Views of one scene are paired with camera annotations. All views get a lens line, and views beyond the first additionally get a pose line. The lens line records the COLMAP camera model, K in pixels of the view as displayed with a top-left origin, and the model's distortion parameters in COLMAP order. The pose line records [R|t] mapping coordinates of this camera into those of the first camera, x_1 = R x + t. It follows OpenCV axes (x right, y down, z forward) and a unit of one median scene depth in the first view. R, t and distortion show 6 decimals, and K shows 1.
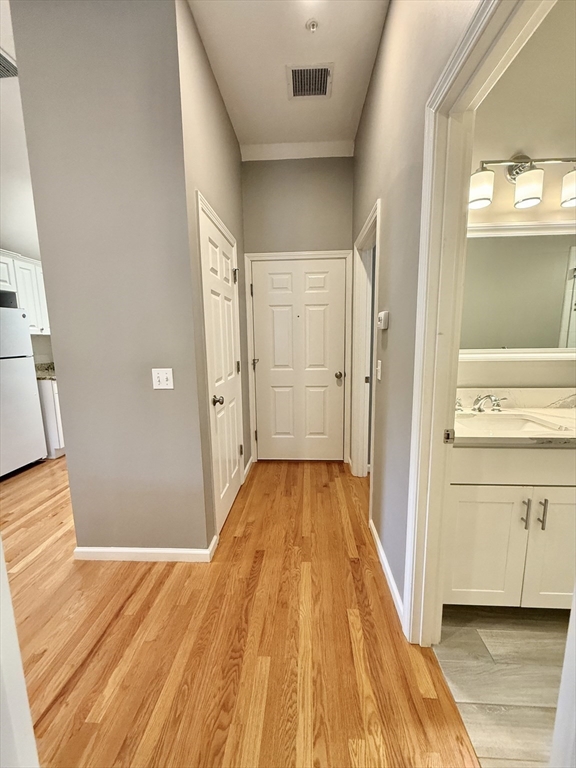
lens RADIAL K [[305.5, 0, 288.0], [0, 305.5, 384.0], [0, 0, 1]] dist [-0.001255, 0.000651]
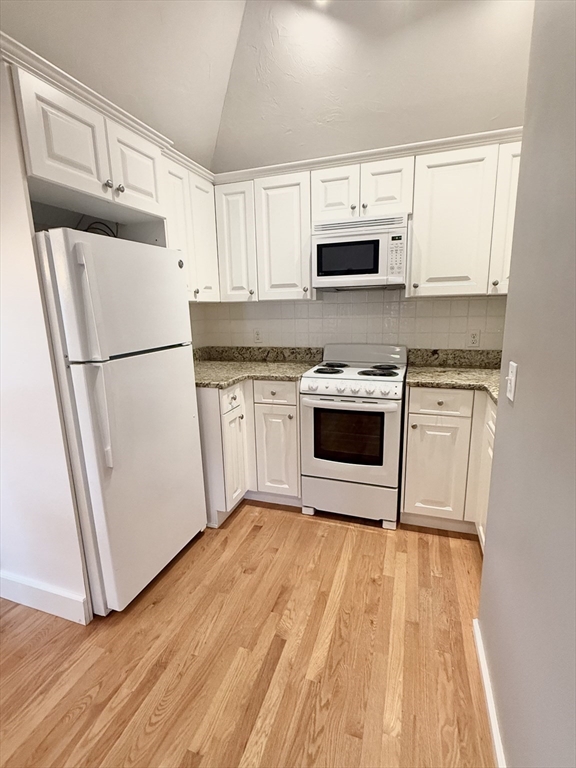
lens RADIAL K [[369.4, 0, 288.0], [0, 369.4, 384.0], [0, 0, 1]] dist [0.001645, -0.000456]
pose [[0.959749, 0.049949, -0.276380, -0.503447], [-0.031698, 0.997035, 0.070117, -0.070931], [0.279063, -0.058534, 0.958487, 0.441650]]
